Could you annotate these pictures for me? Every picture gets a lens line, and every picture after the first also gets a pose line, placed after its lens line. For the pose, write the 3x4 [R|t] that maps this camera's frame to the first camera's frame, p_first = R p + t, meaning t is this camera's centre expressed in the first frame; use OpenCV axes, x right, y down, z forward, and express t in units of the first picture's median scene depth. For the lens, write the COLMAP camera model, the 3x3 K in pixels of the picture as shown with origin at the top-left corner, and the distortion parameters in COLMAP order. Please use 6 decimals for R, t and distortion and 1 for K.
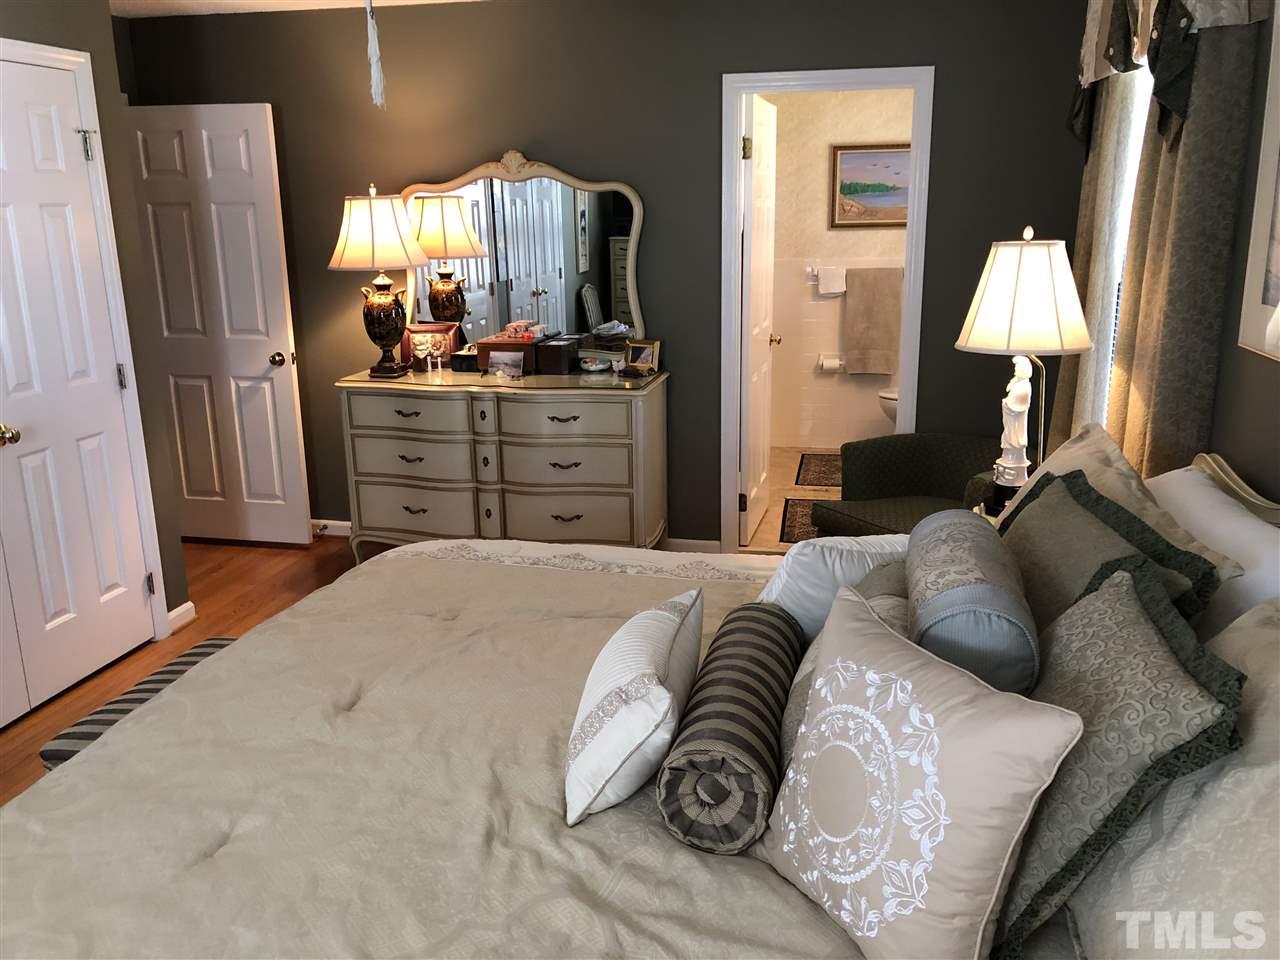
lens RADIAL K [[1051.0, 0, 639.8], [0, 1051.0, 483.1], [0, 0, 1]] dist [0.014594, -0.013963]
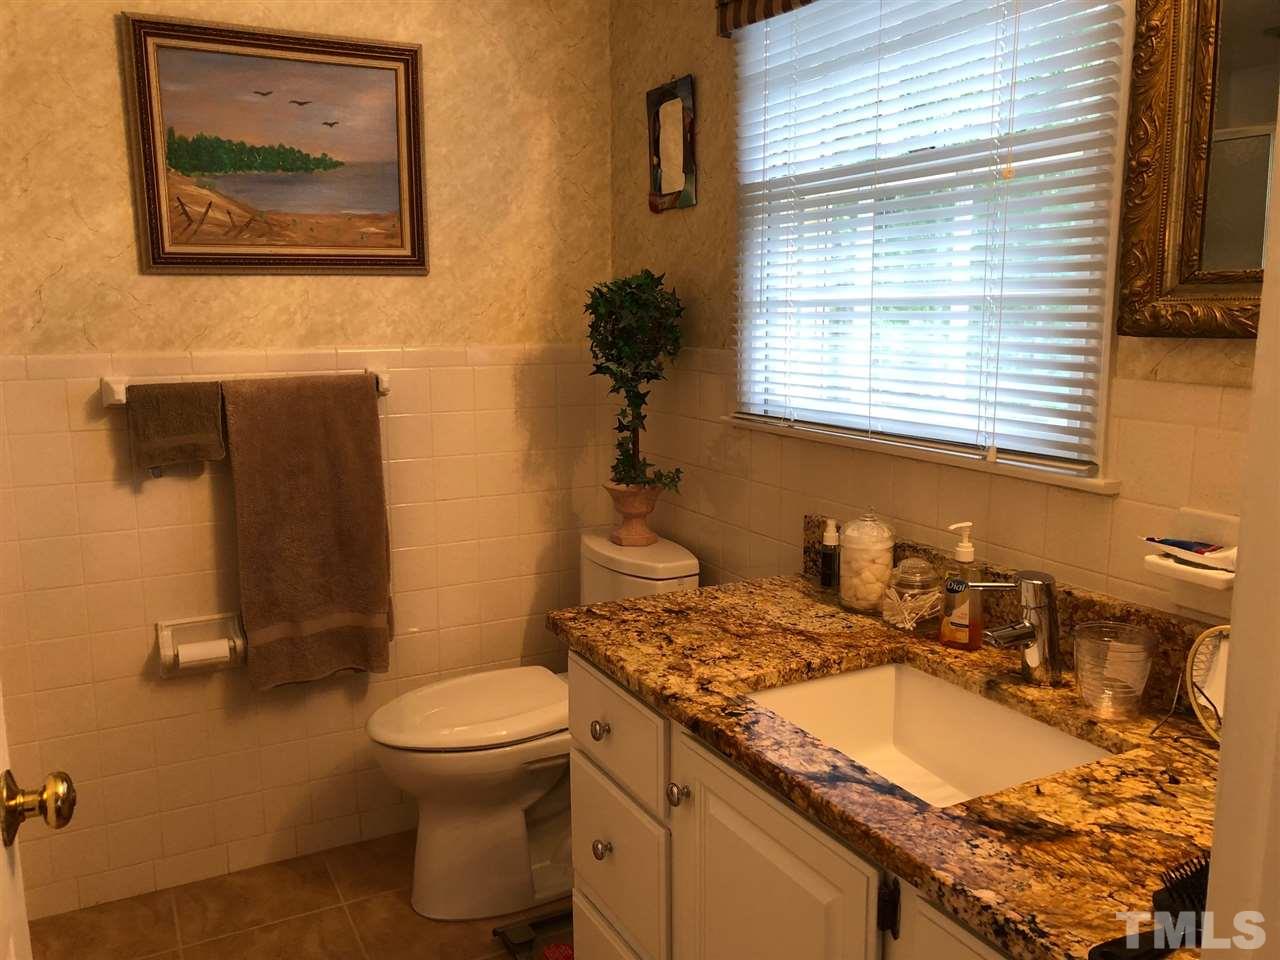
lens RADIAL K [[1051.0, 0, 642.5], [0, 1051.0, 479.9], [0, 0, 1]] dist [0.014594, -0.013963]
pose [[0.768745, -0.092577, 0.632820, 0.081594], [0.152512, 0.987459, -0.040811, -0.135983], [-0.621105, 0.127886, 0.773223, 0.648367]]
